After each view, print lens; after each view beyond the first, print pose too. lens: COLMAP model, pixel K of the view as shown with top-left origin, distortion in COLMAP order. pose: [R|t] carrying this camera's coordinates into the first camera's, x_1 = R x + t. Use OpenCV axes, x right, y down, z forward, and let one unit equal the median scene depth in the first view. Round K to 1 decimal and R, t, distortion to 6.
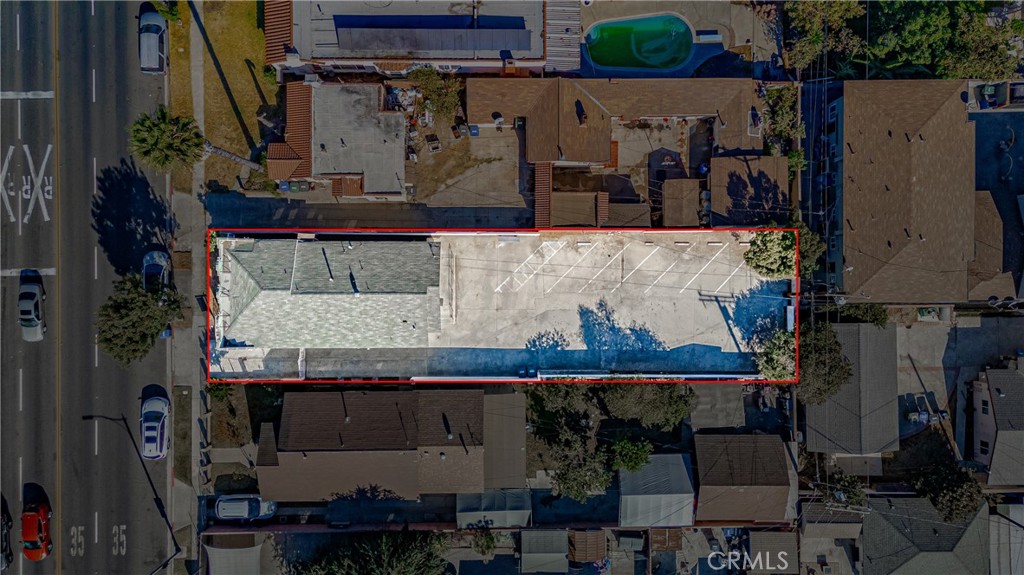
lens RADIAL K [[792.0, 0, 520.0], [0, 792.0, 284.8], [0, 0, 1]] dist [0.109779, -0.143884]
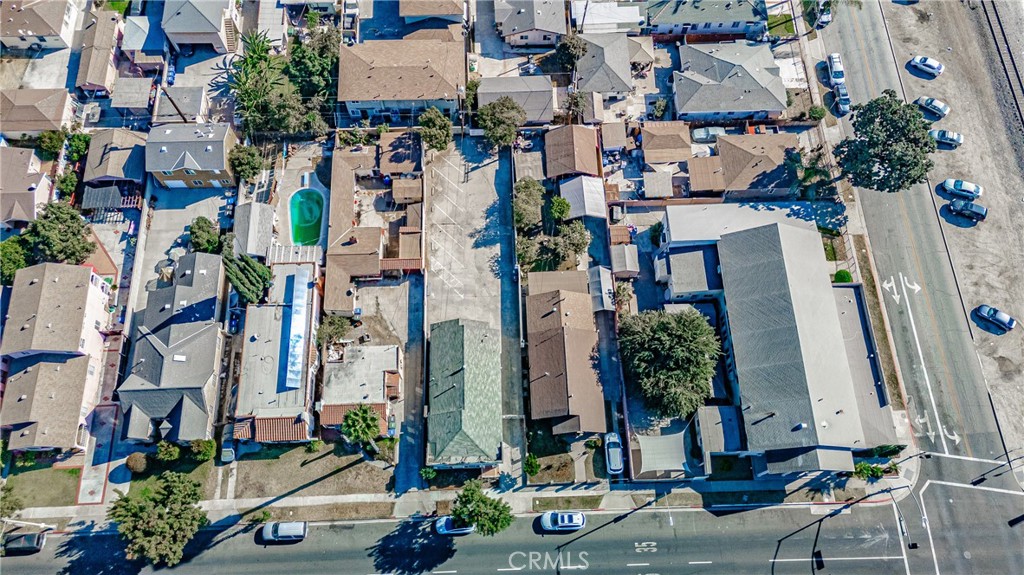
lens RADIAL K [[792.0, 0, 520.0], [0, 792.0, 284.8], [0, 0, 1]] dist [0.109779, -0.143884]
pose [[-0.036740, -0.927817, 0.371222, -0.587628], [0.999201, -0.028269, 0.028236, 0.075783], [-0.015704, 0.371963, 0.928115, -0.439570]]
